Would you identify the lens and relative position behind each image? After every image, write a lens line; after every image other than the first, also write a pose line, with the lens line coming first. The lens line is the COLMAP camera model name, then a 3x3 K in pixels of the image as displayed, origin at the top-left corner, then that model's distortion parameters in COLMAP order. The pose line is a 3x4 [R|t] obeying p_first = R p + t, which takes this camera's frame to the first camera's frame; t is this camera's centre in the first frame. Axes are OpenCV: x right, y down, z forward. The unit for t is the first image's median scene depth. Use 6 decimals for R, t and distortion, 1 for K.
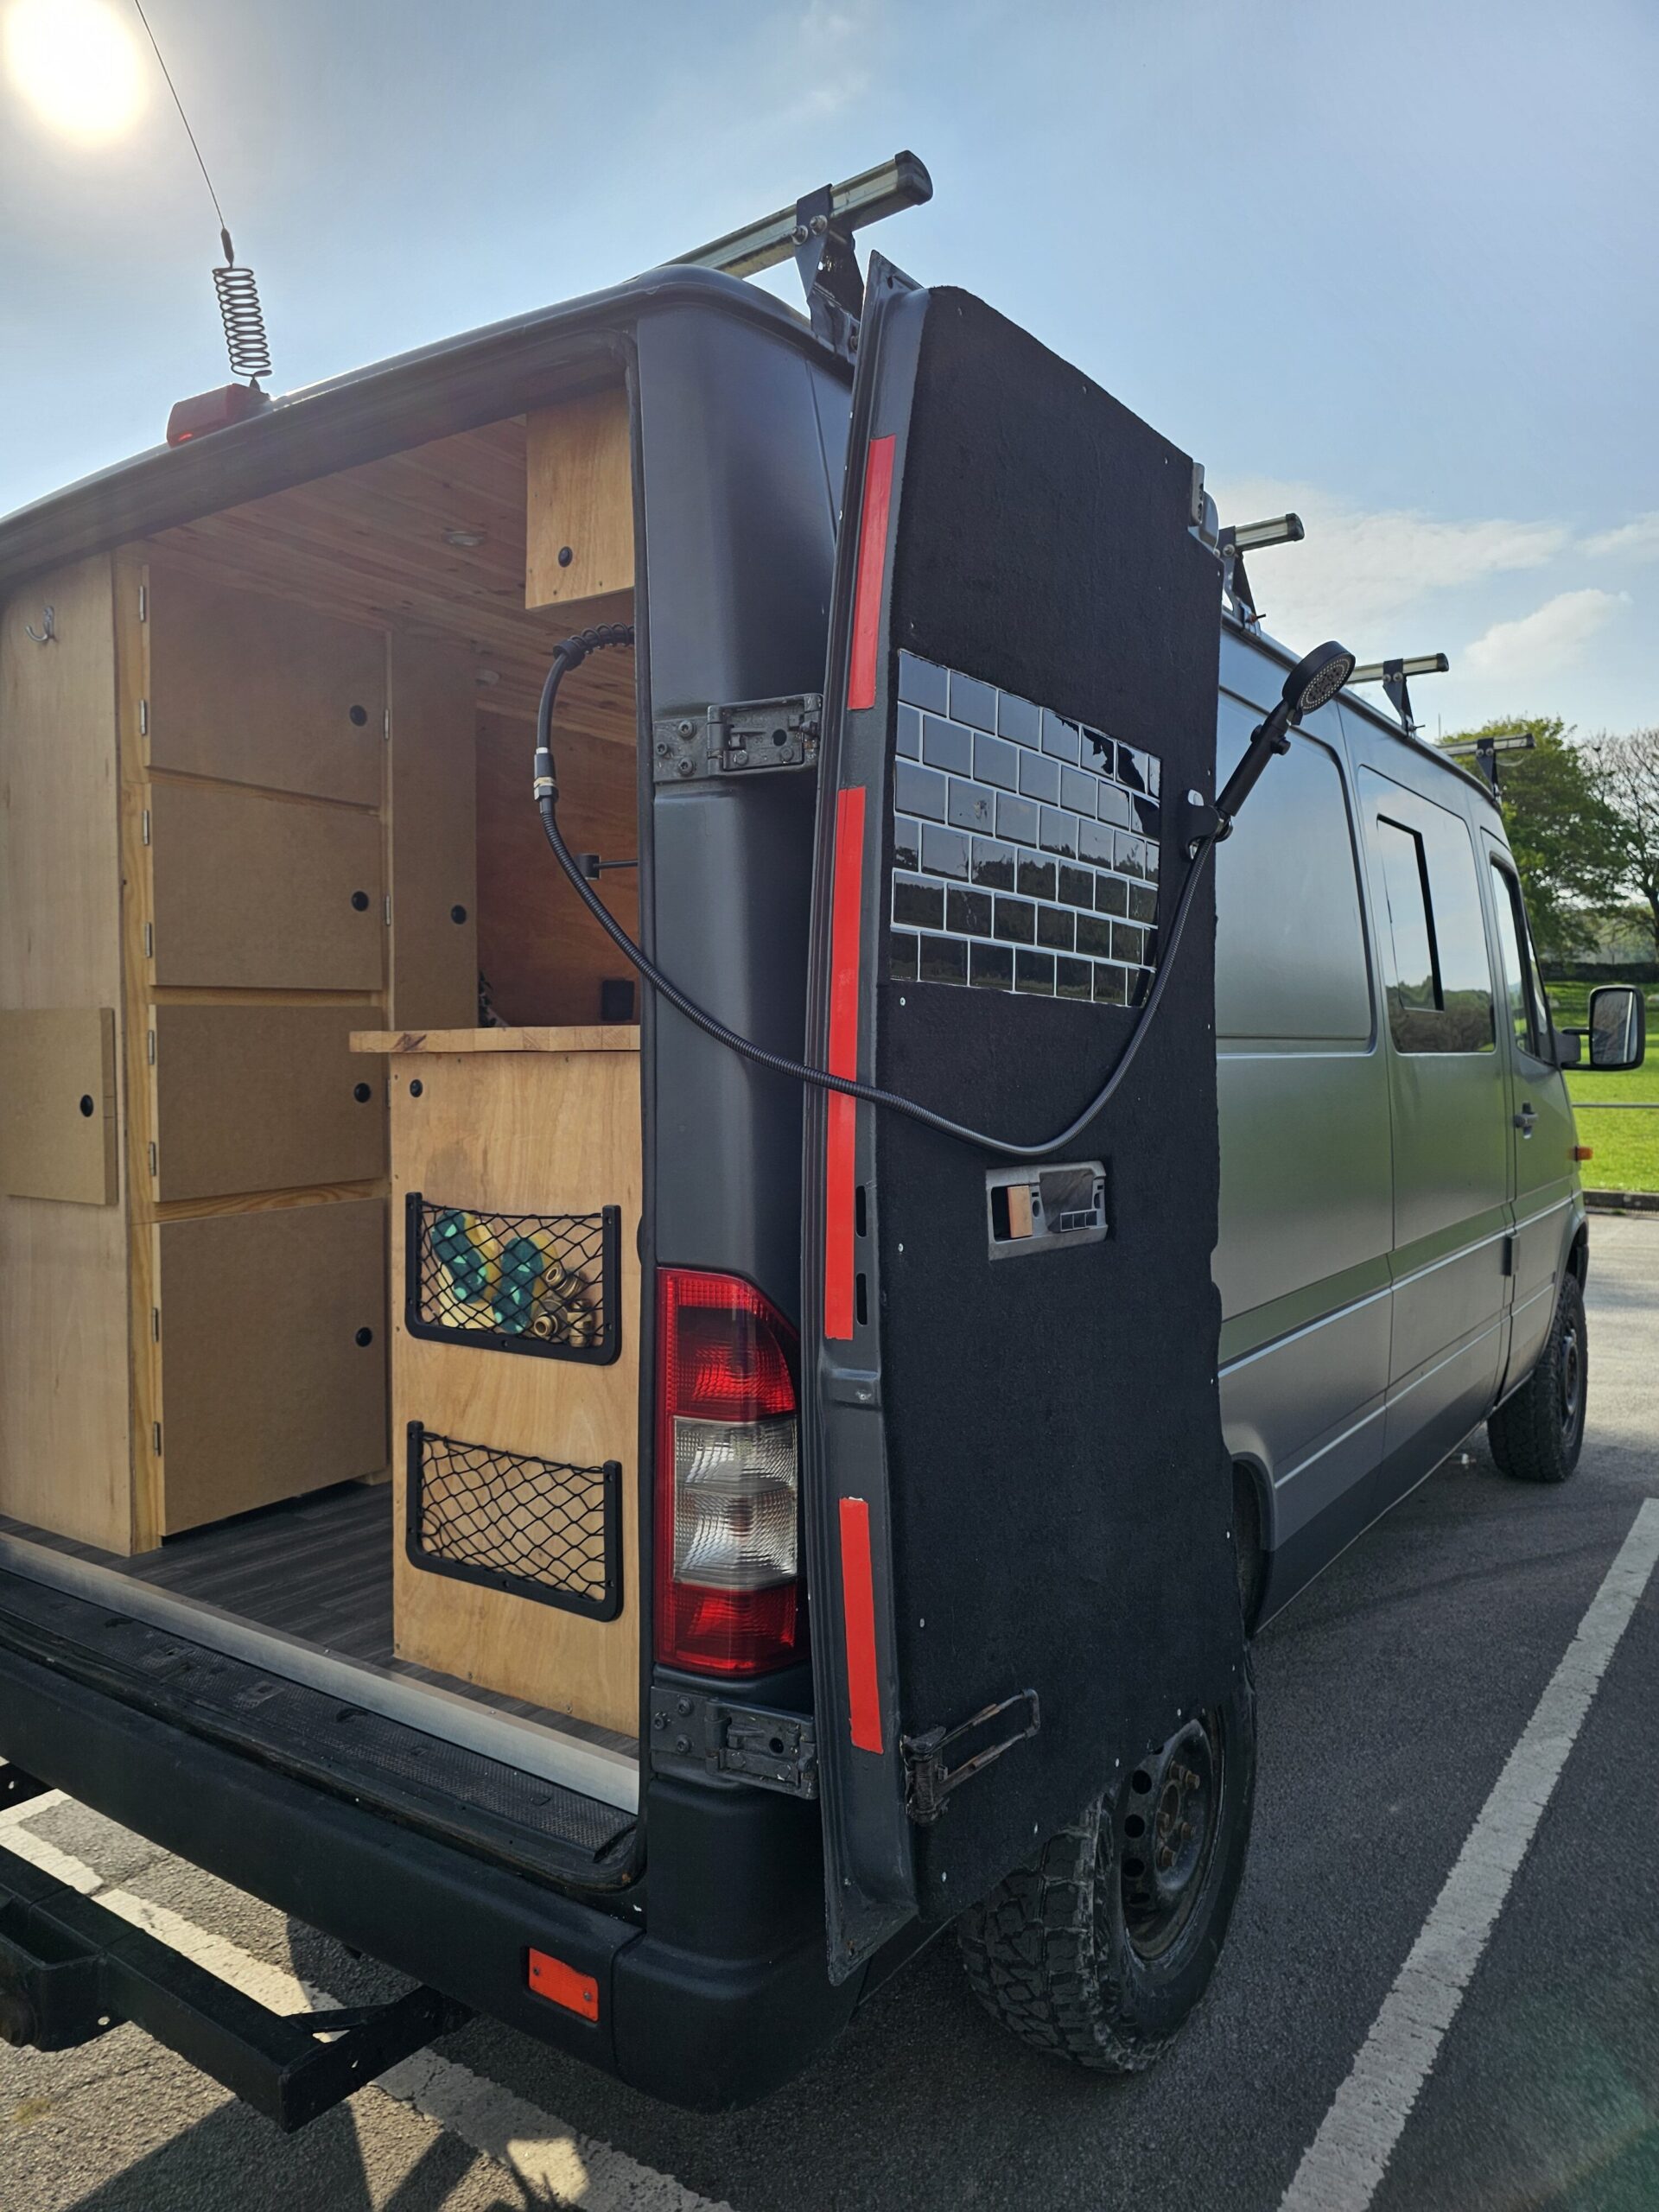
lens RADIAL K [[1477.5, 0, 834.5], [0, 1477.5, 1085.1], [0, 0, 1]] dist [0.050836, -0.047819]
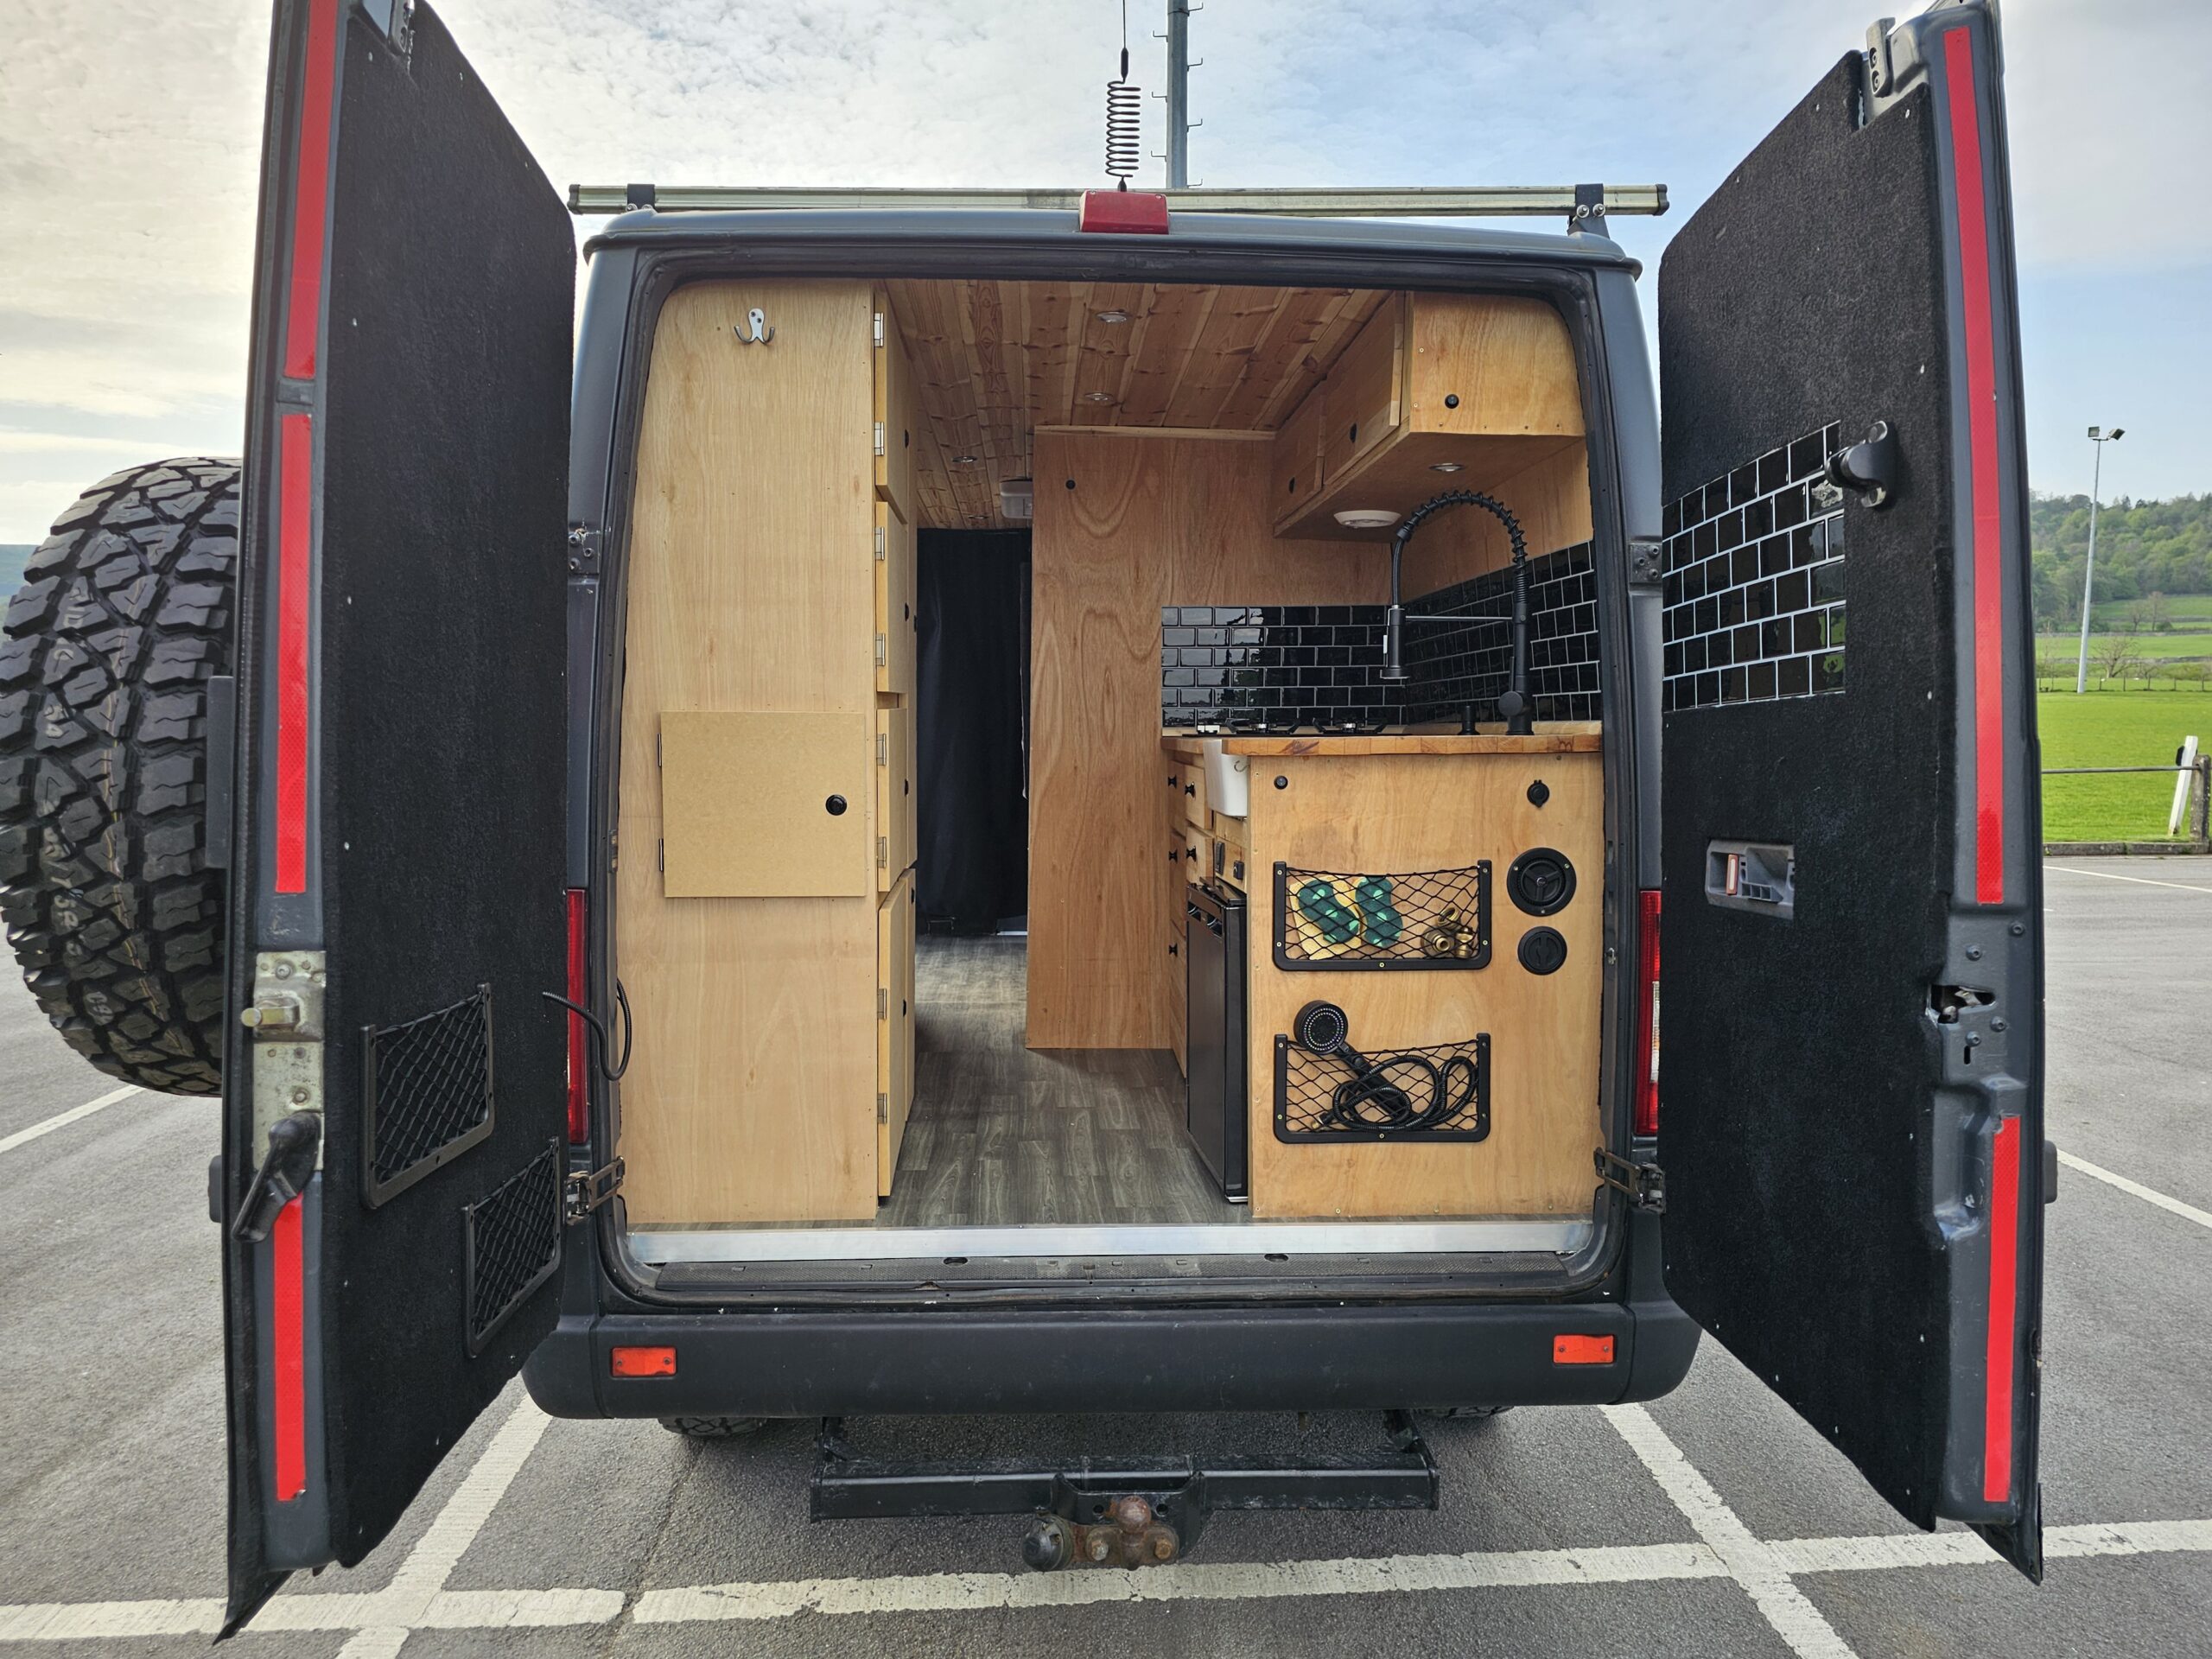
lens RADIAL K [[1477.5, 0, 1088.4], [0, 1477.5, 842.2], [0, 0, 1]] dist [0.050836, -0.047819]
pose [[0.793270, -0.044439, 0.607246, -1.273659], [0.010125, 0.998158, 0.059819, -0.026089], [-0.608785, -0.041304, 0.792259, 0.076347]]
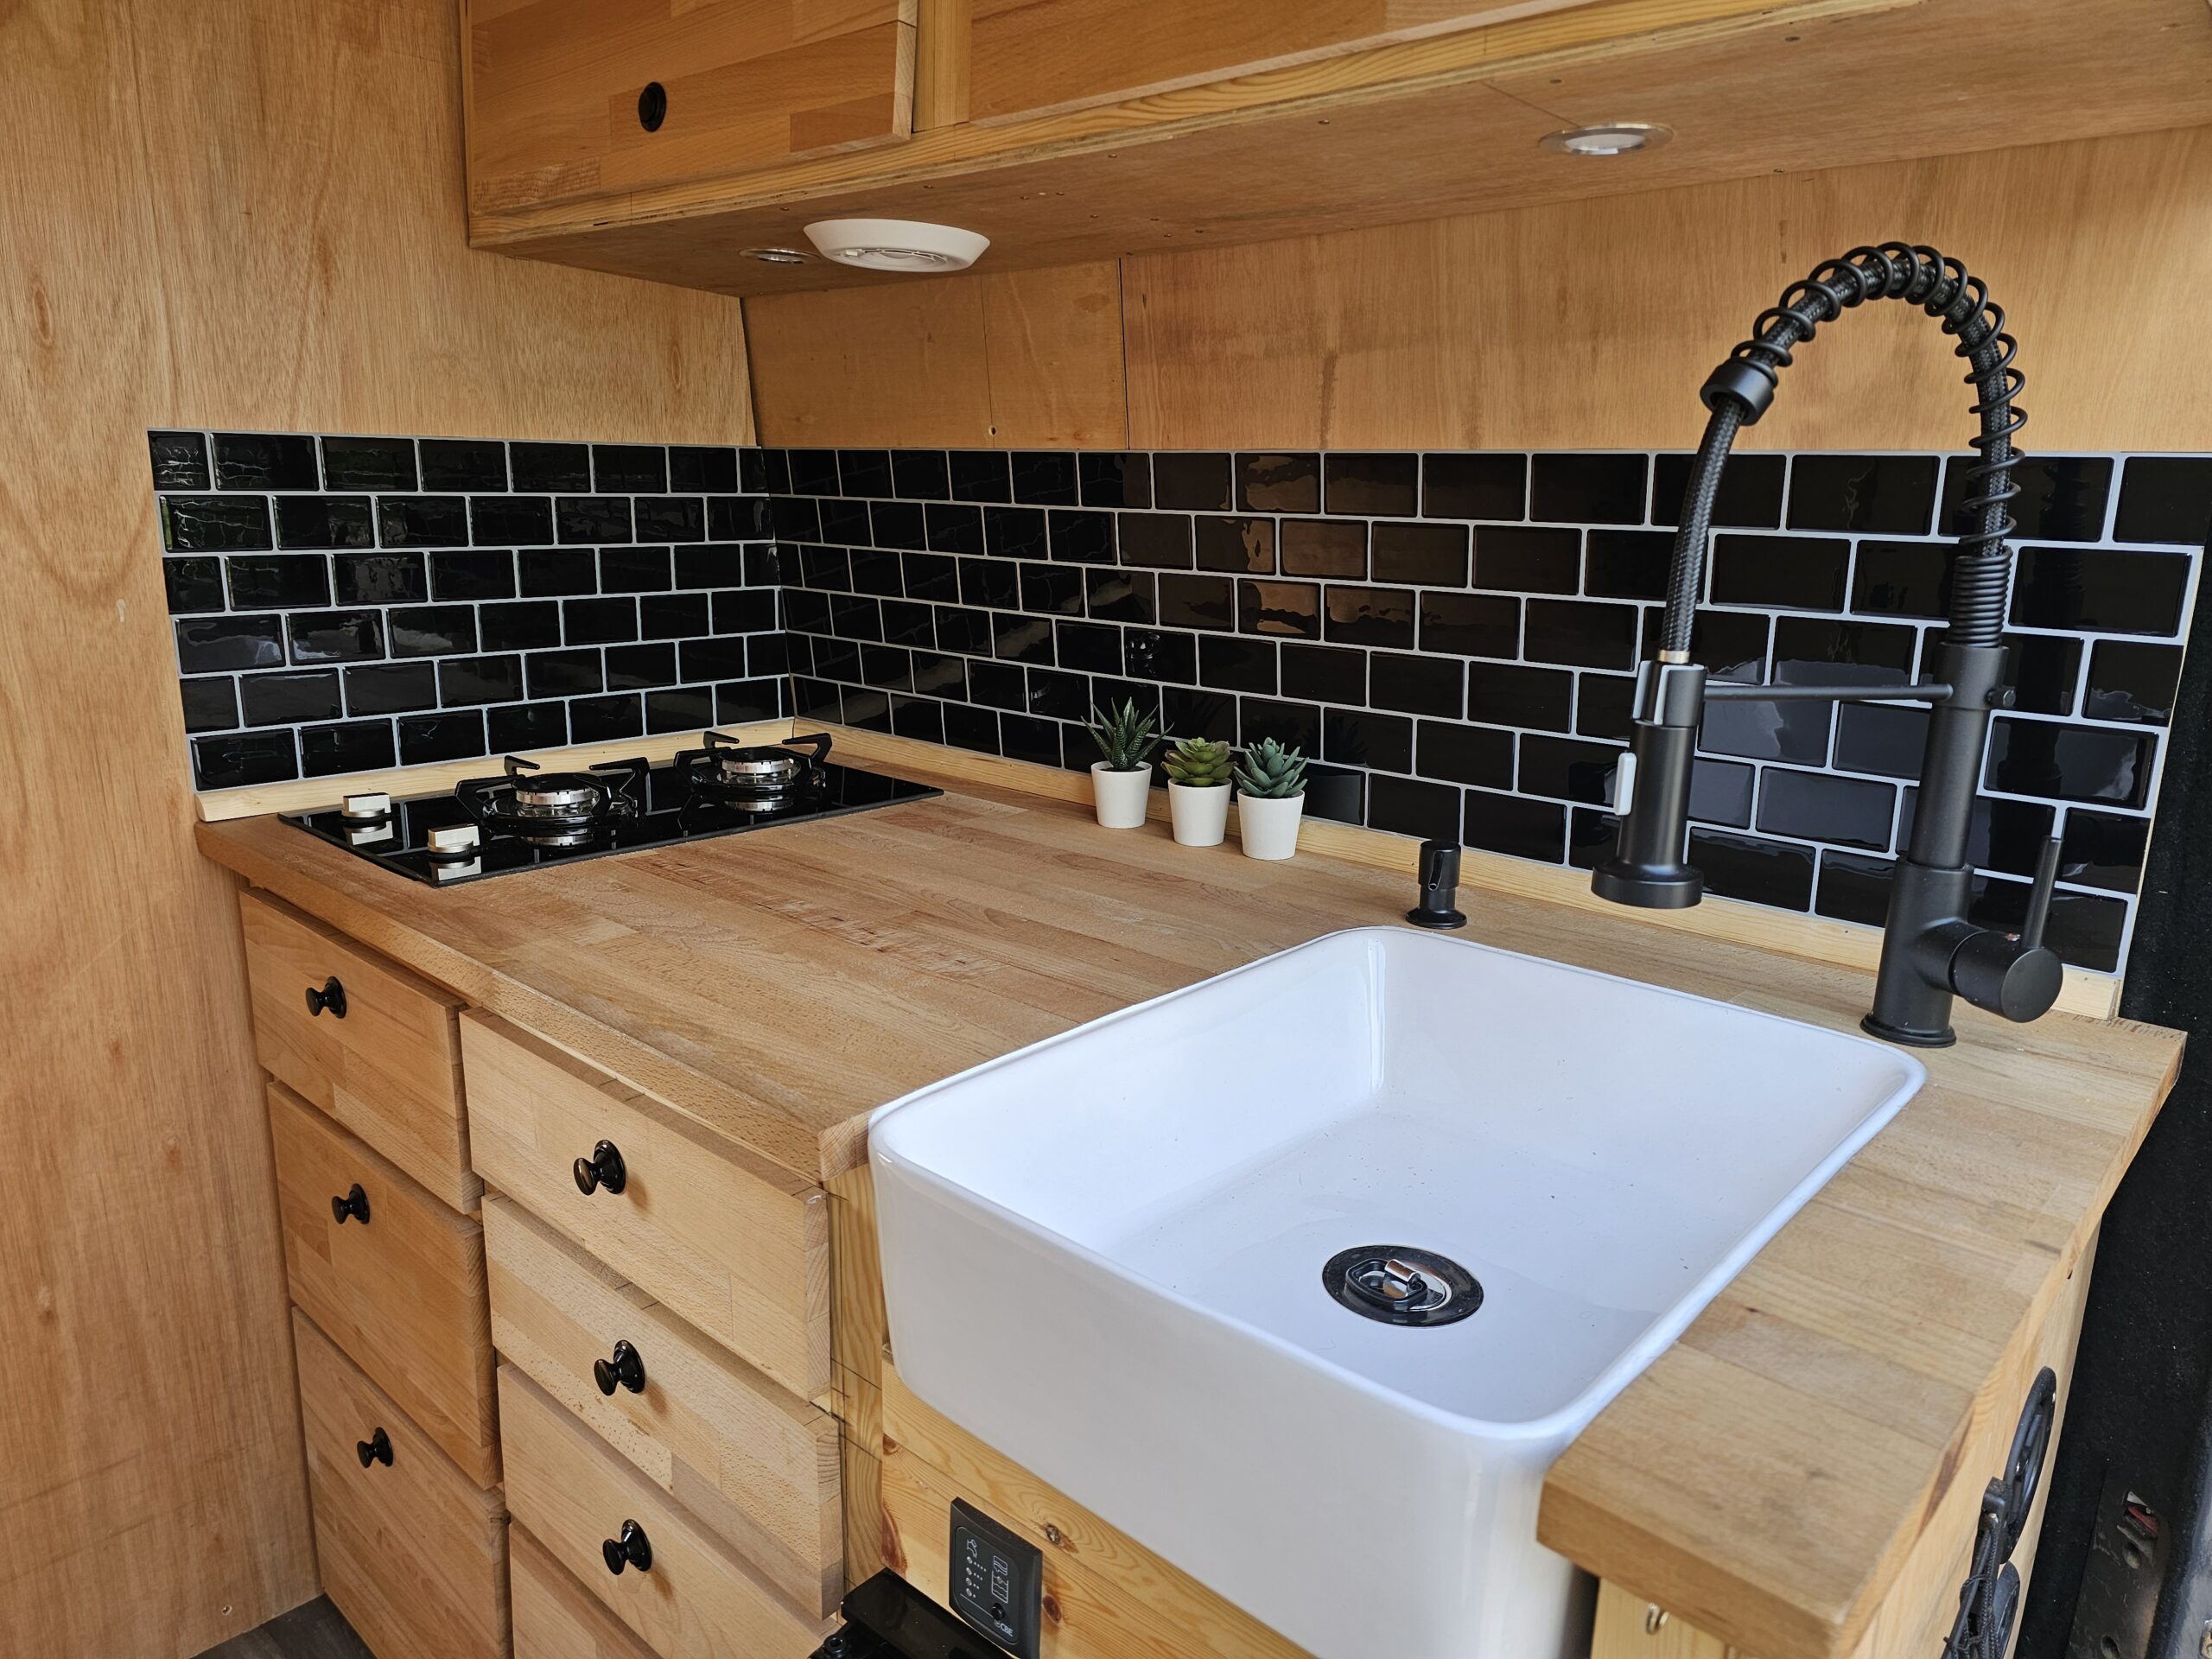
lens RADIAL K [[1477.5, 0, 1092.4], [0, 1477.5, 837.5], [0, 0, 1]] dist [0.050836, -0.047819]
pose [[0.117880, -0.229209, 0.966213, -0.561774], [-0.003260, 0.972902, 0.231193, -0.209303], [-0.993023, -0.030403, 0.113938, 1.165702]]
